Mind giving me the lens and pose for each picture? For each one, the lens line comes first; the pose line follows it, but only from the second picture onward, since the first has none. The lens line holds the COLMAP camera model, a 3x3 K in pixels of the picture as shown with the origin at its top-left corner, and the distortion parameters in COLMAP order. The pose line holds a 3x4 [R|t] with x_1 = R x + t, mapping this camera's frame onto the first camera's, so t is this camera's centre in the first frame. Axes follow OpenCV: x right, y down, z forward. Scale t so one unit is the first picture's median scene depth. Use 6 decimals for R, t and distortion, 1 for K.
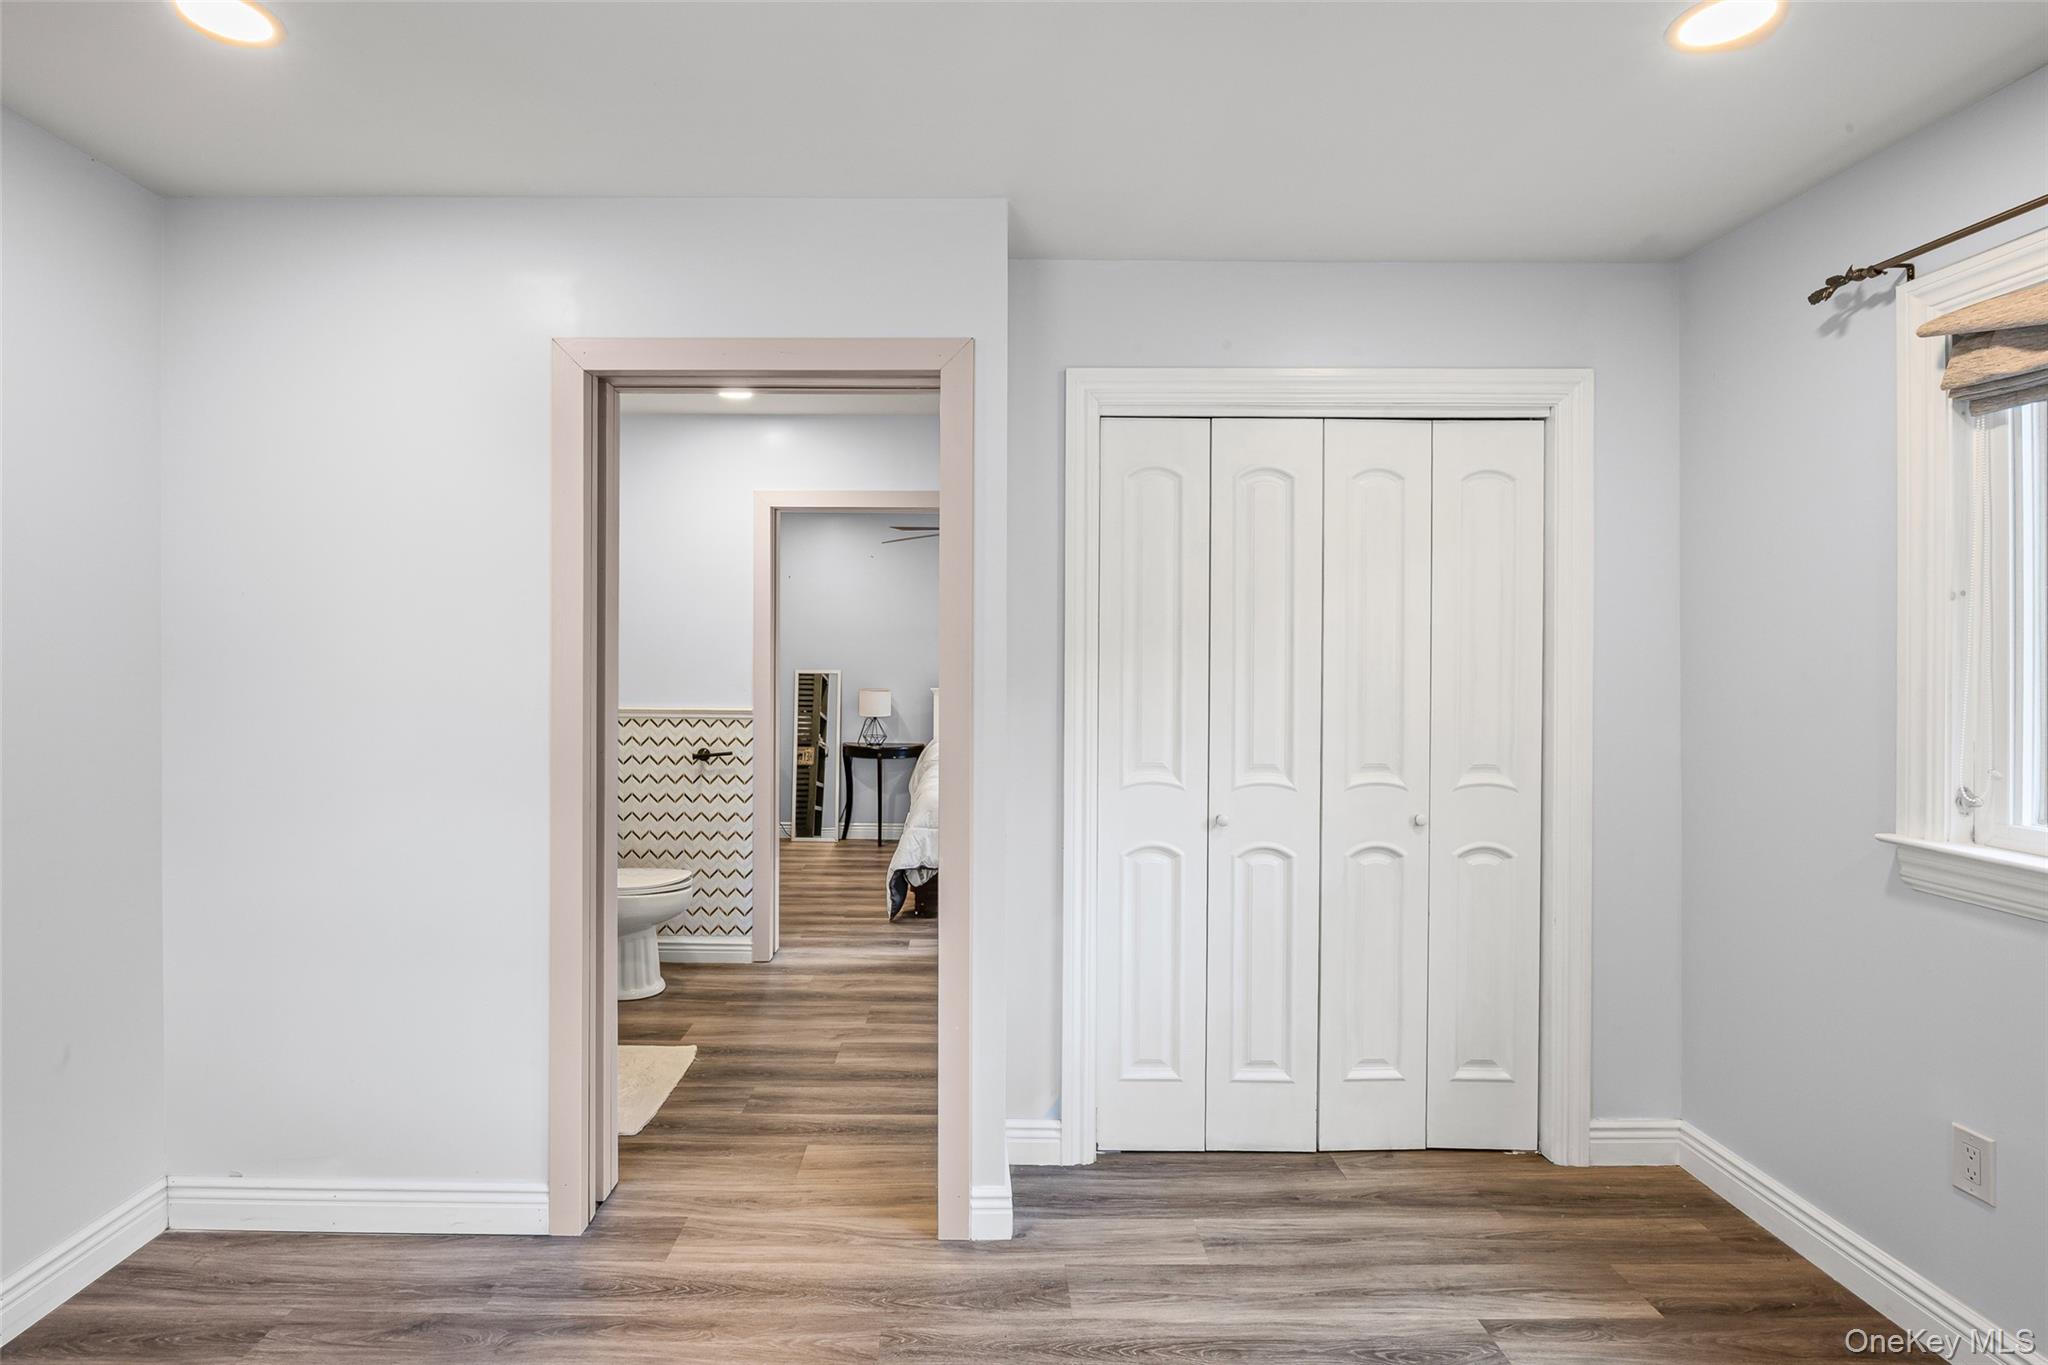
lens RADIAL K [[974.5, 0, 979.6], [0, 974.5, 657.5], [0, 0, 1]] dist [-0.013243, 0.000125]
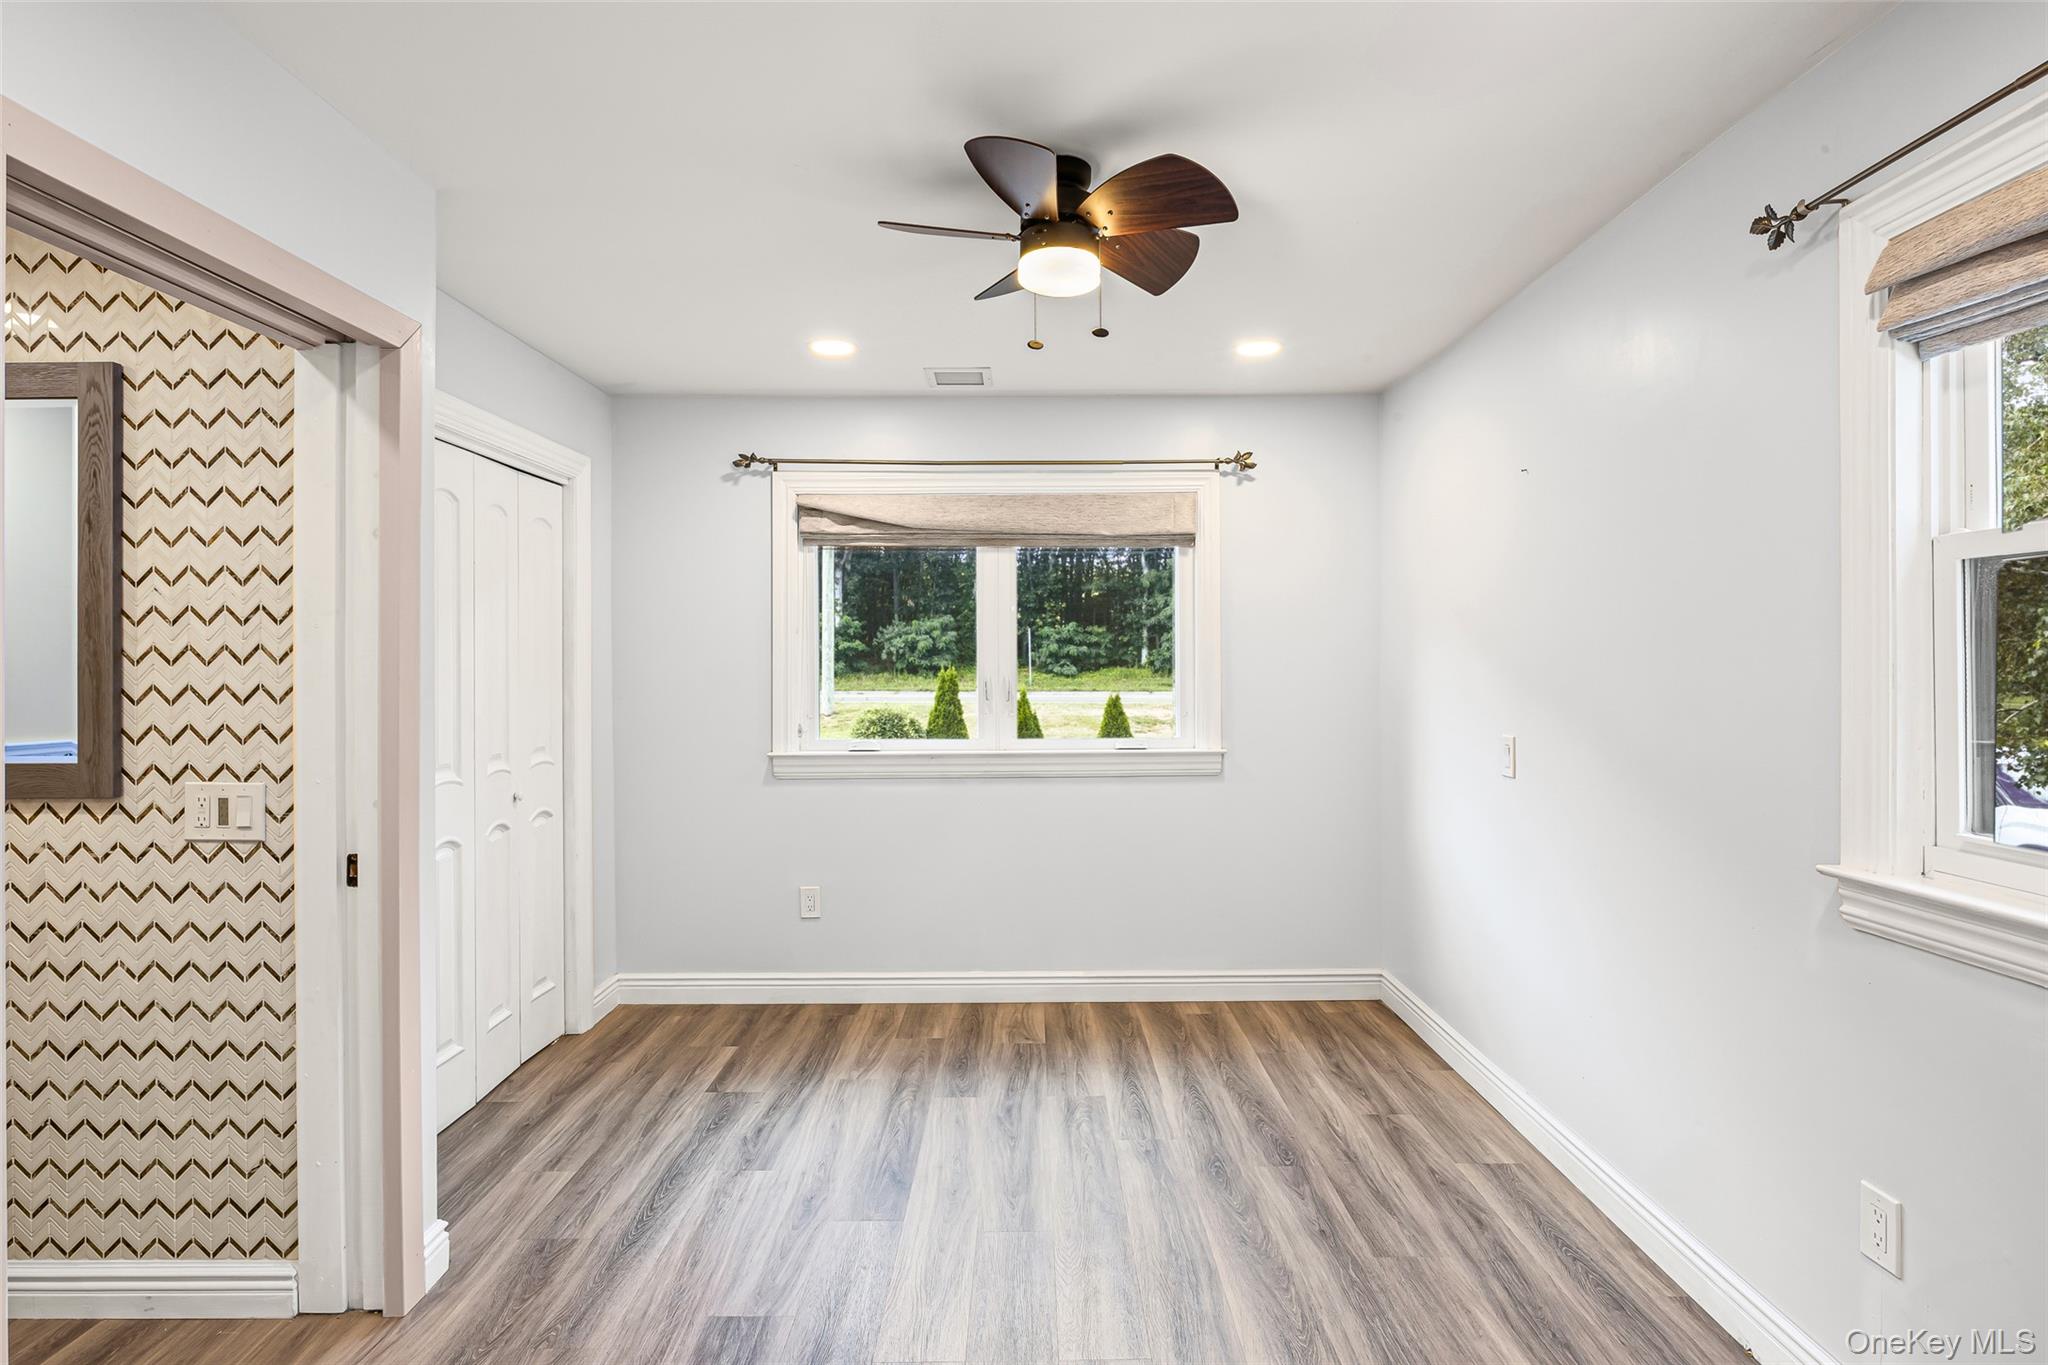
lens RADIAL K [[1043.5, 0, 1027.2], [0, 1043.5, 656.0], [0, 0, 1]] dist [0.001252, -0.000500]
pose [[-0.000885, 0.000308, 1.000000, -0.475651], [0.005055, 0.999987, -0.000304, -0.003540], [-0.999987, 0.005055, -0.000886, 0.198701]]
